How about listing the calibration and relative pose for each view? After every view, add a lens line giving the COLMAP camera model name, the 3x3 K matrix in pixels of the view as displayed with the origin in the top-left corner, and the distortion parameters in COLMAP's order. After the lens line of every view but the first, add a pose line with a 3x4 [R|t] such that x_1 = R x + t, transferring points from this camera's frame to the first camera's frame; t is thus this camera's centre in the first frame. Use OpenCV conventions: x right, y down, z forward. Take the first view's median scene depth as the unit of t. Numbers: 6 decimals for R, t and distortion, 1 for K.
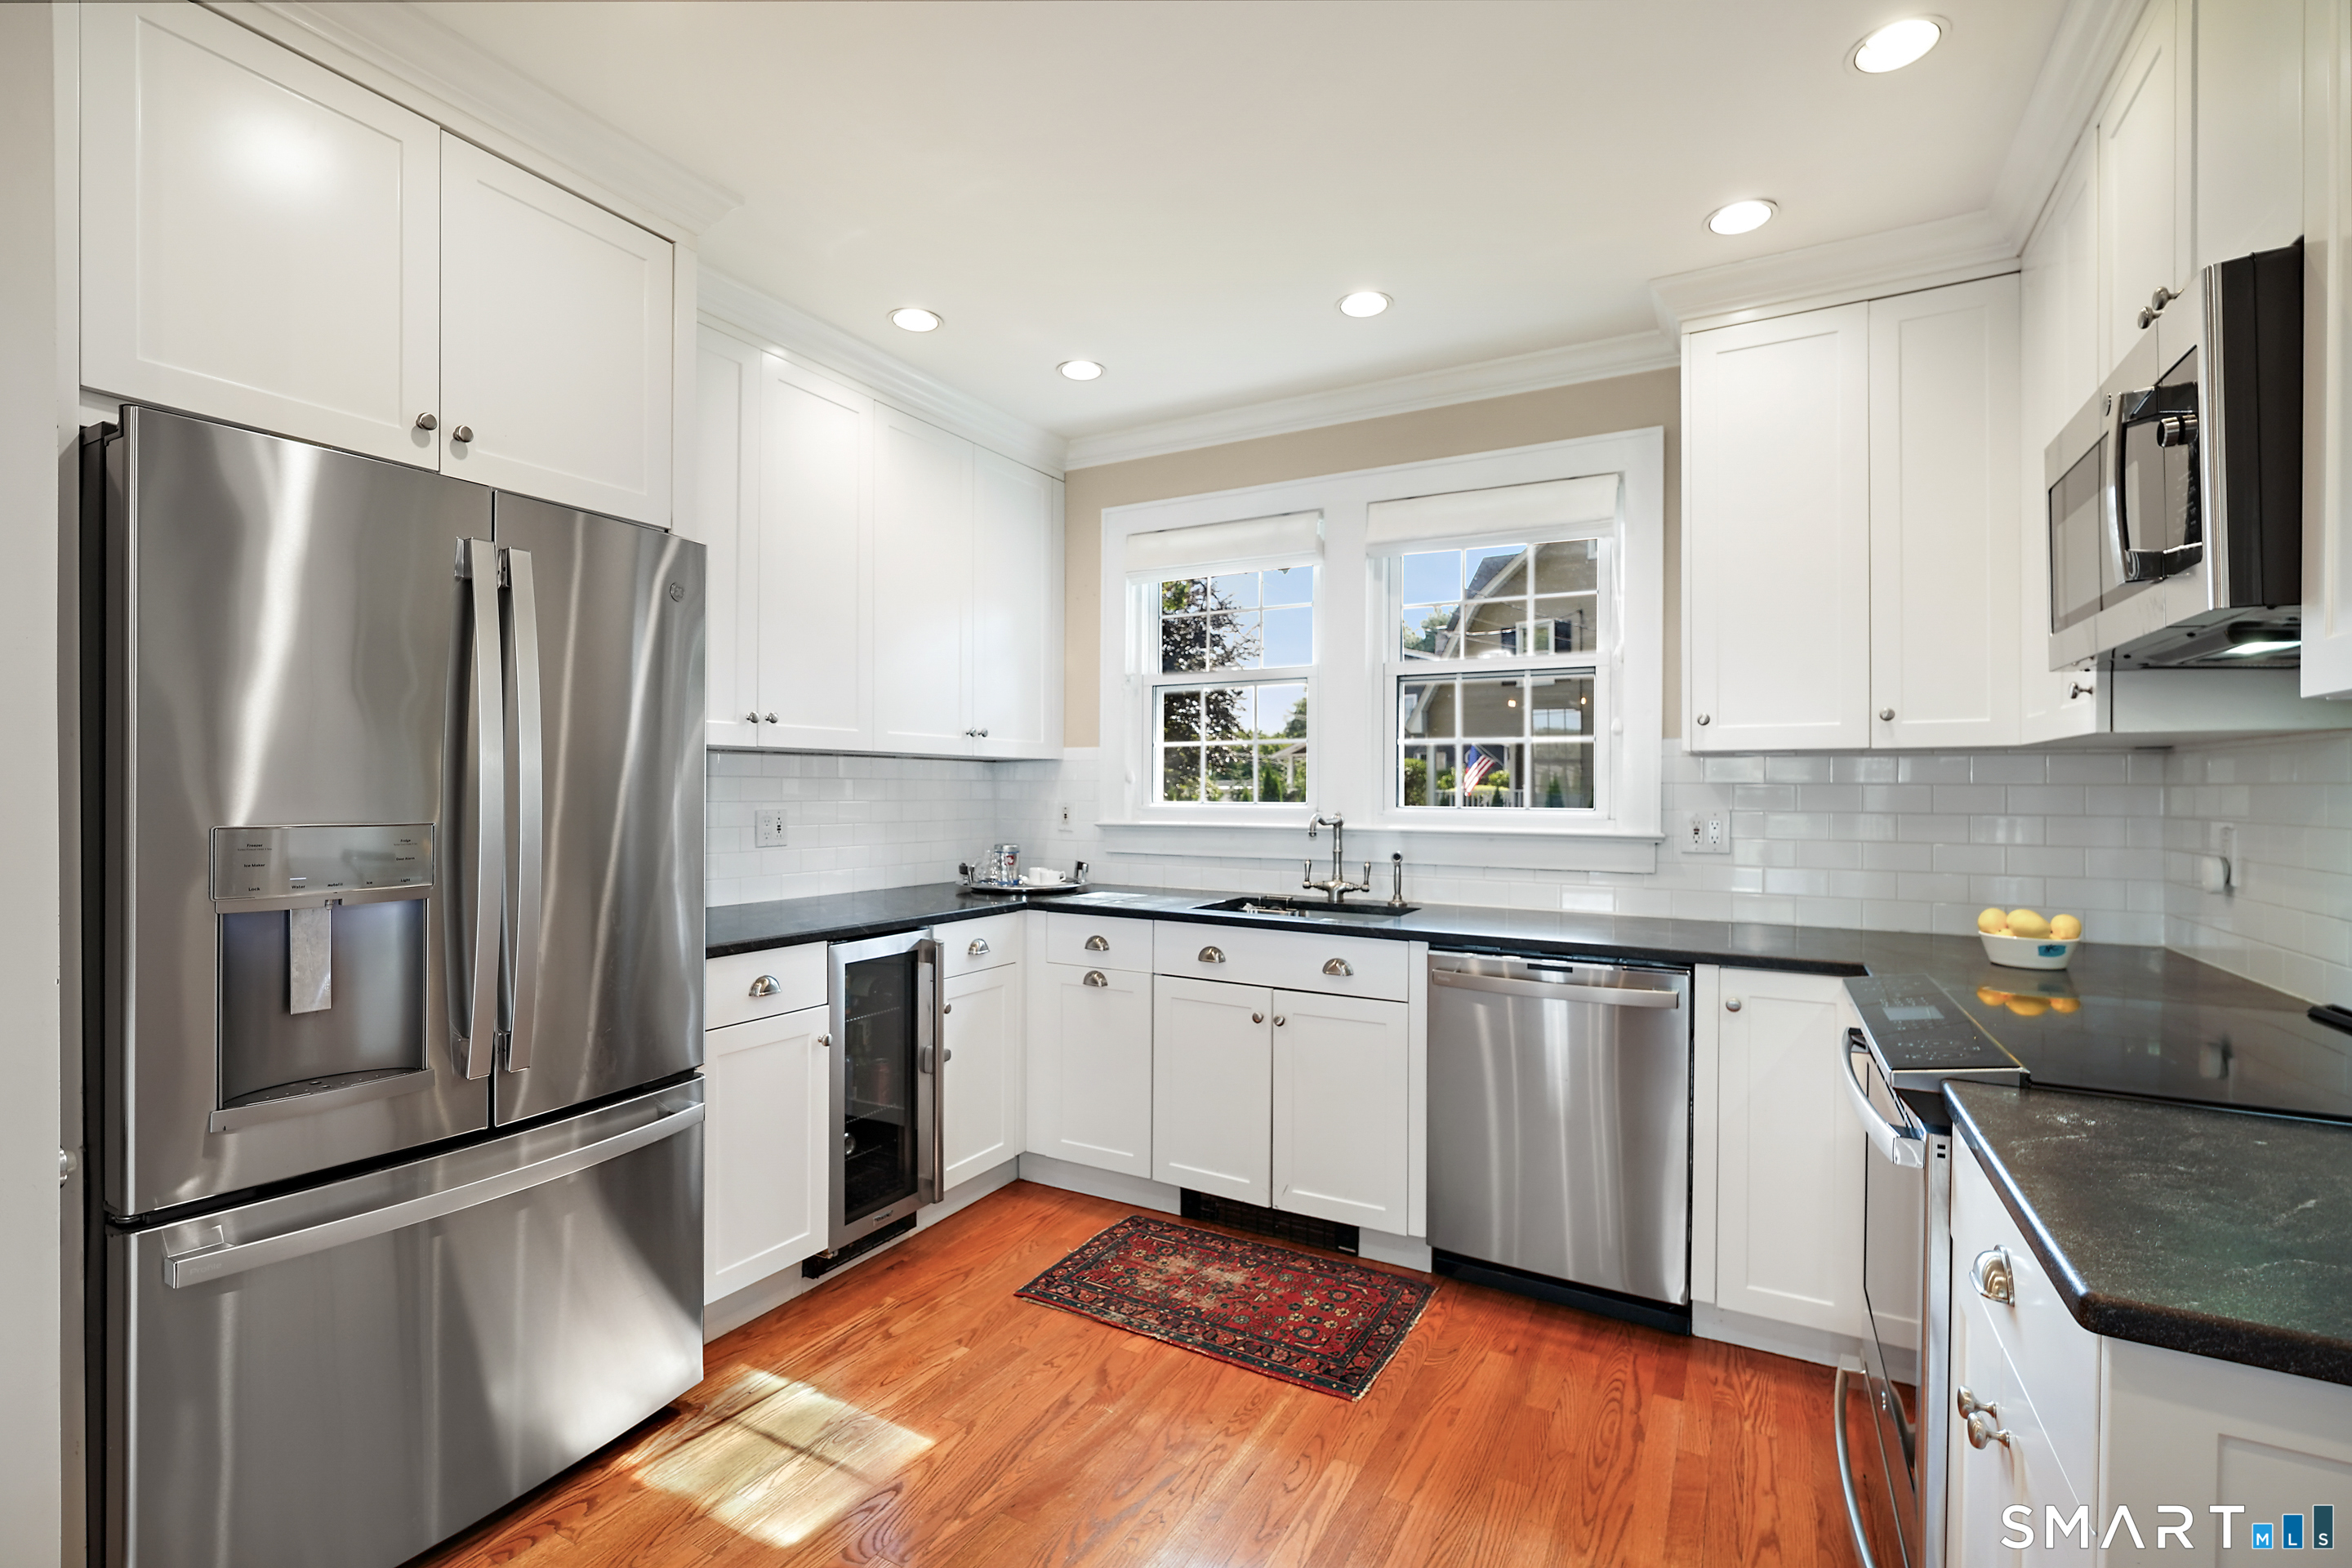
lens RADIAL K [[1058.2, 0, 1163.2], [0, 1058.2, 797.1], [0, 0, 1]] dist [-0.001547, 0.004139]
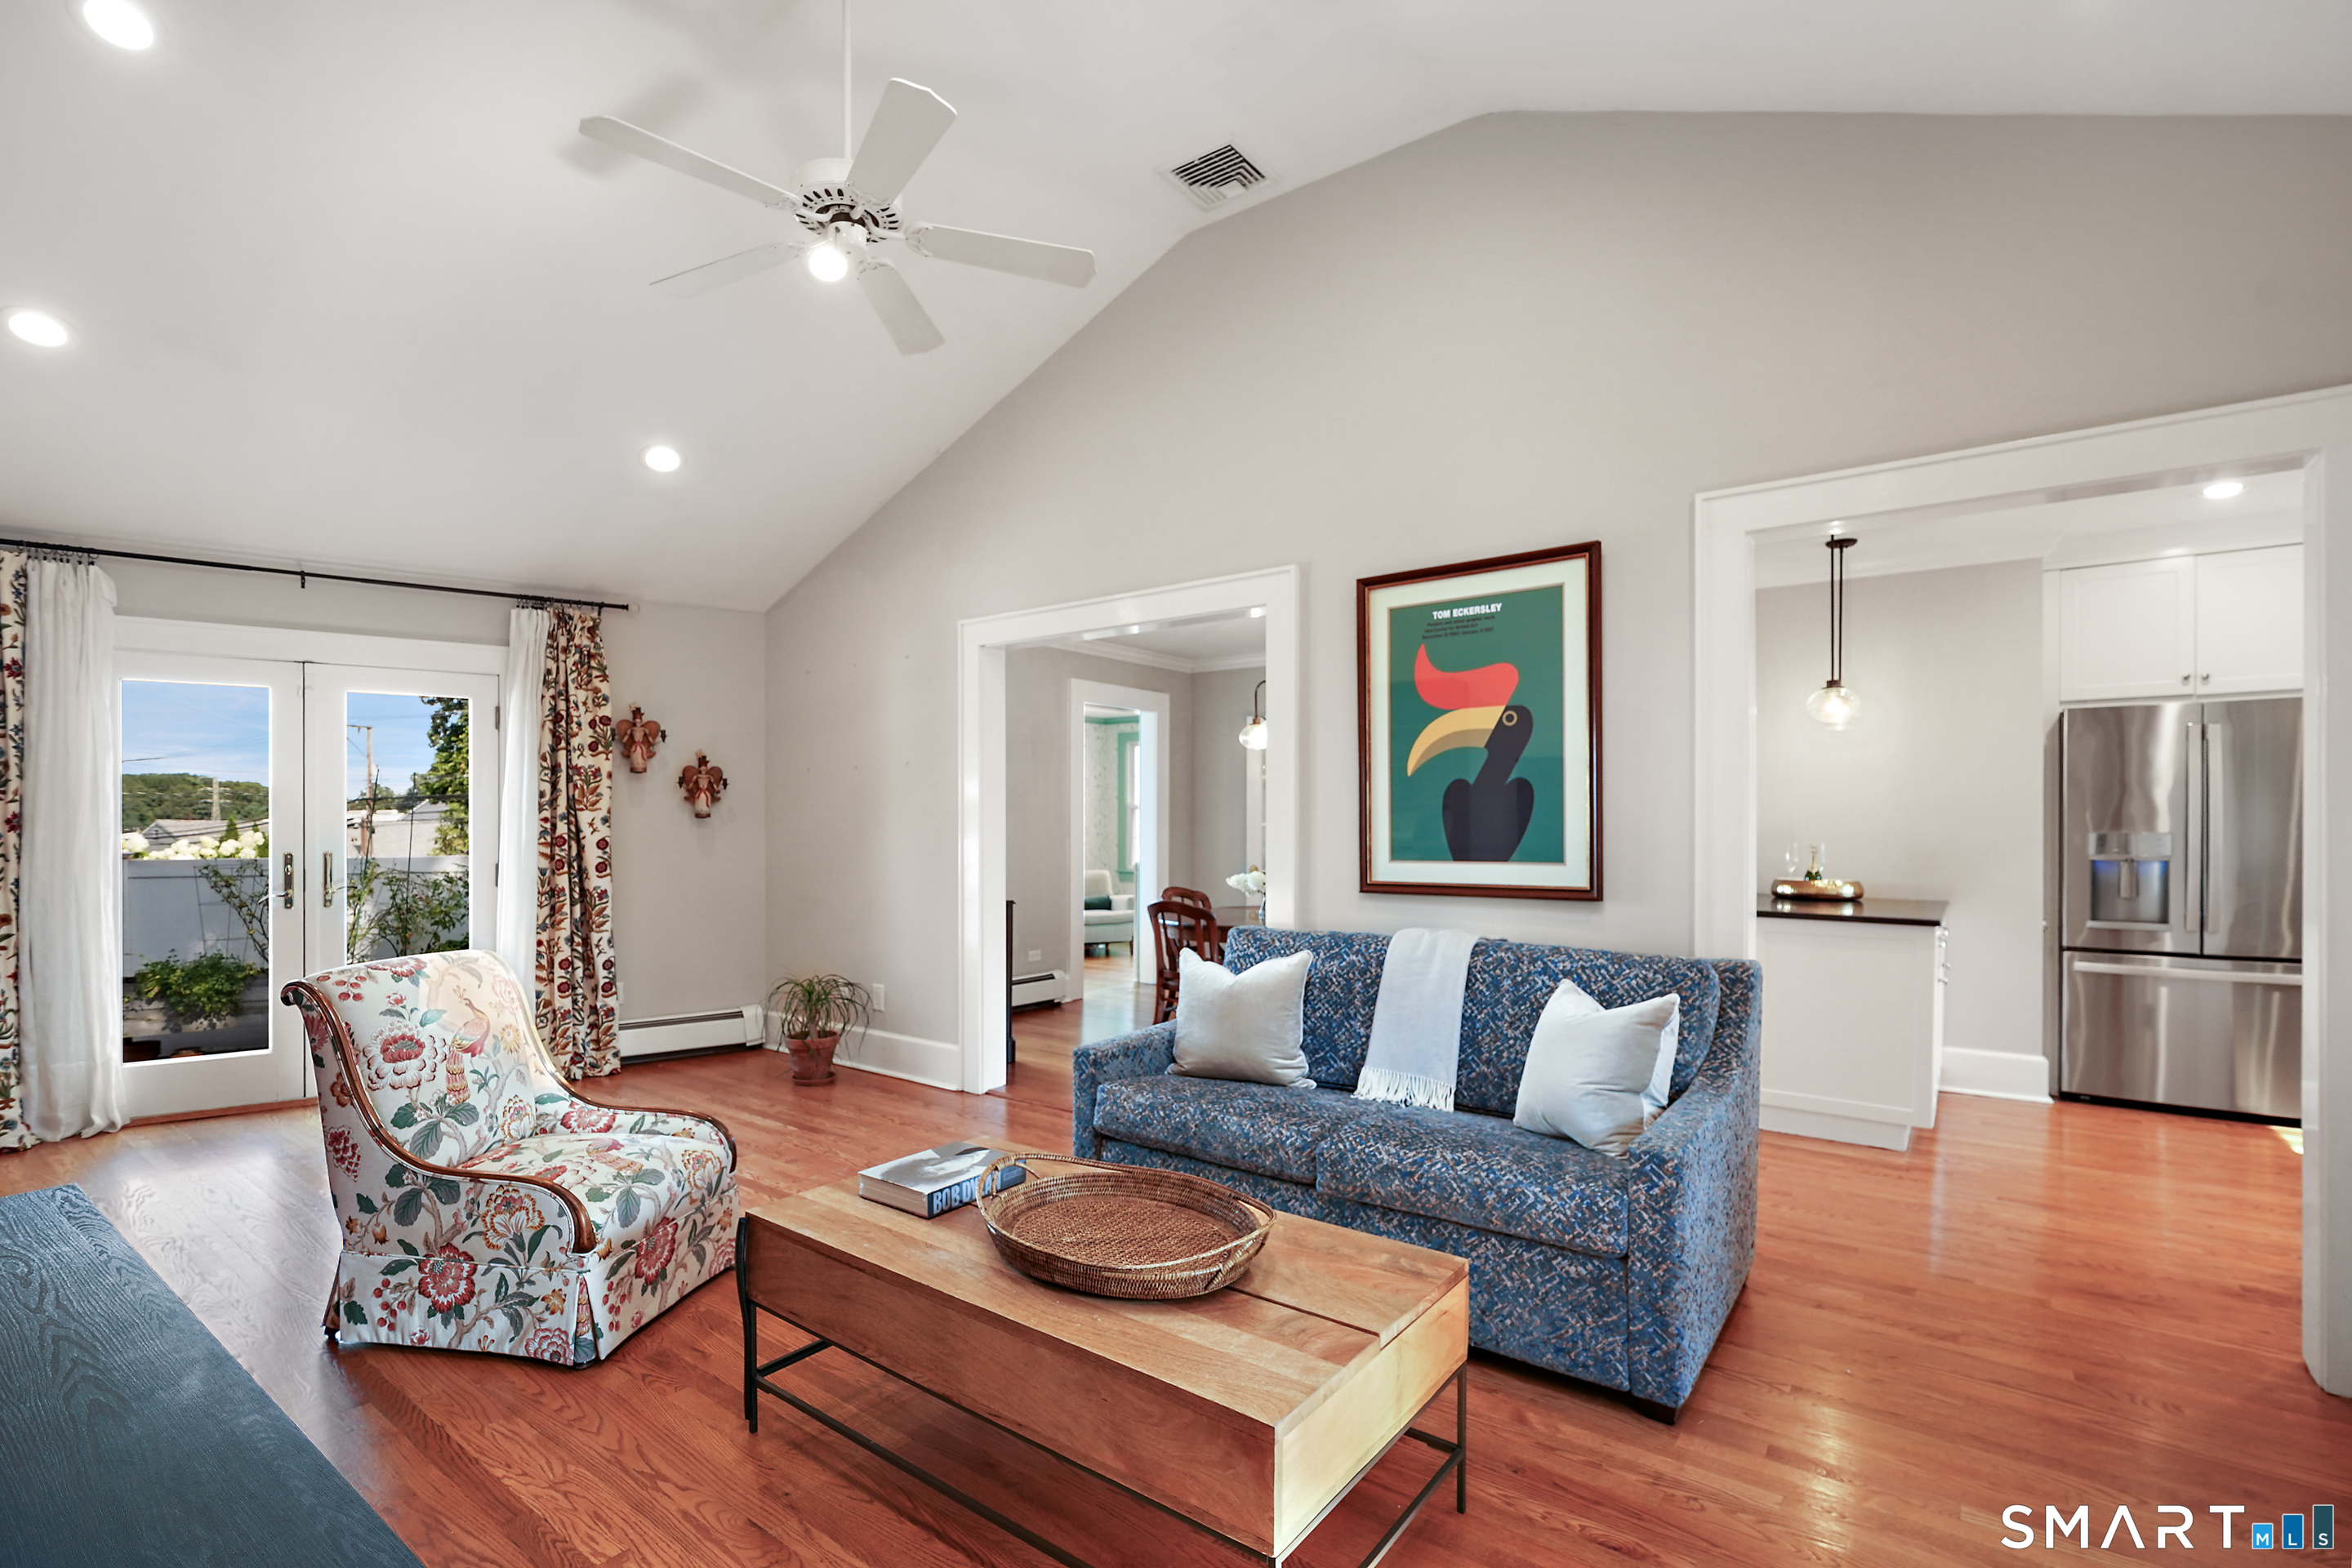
lens RADIAL K [[1090.5, 0, 1161.0], [0, 1090.5, 825.0], [0, 0, 1]] dist [0.000634, 0.000454]
pose [[-0.132120, -0.001532, -0.991233, 2.154199], [-0.004094, 0.999991, -0.001000, 0.017625], [0.991225, 0.003926, -0.132125, -1.066634]]
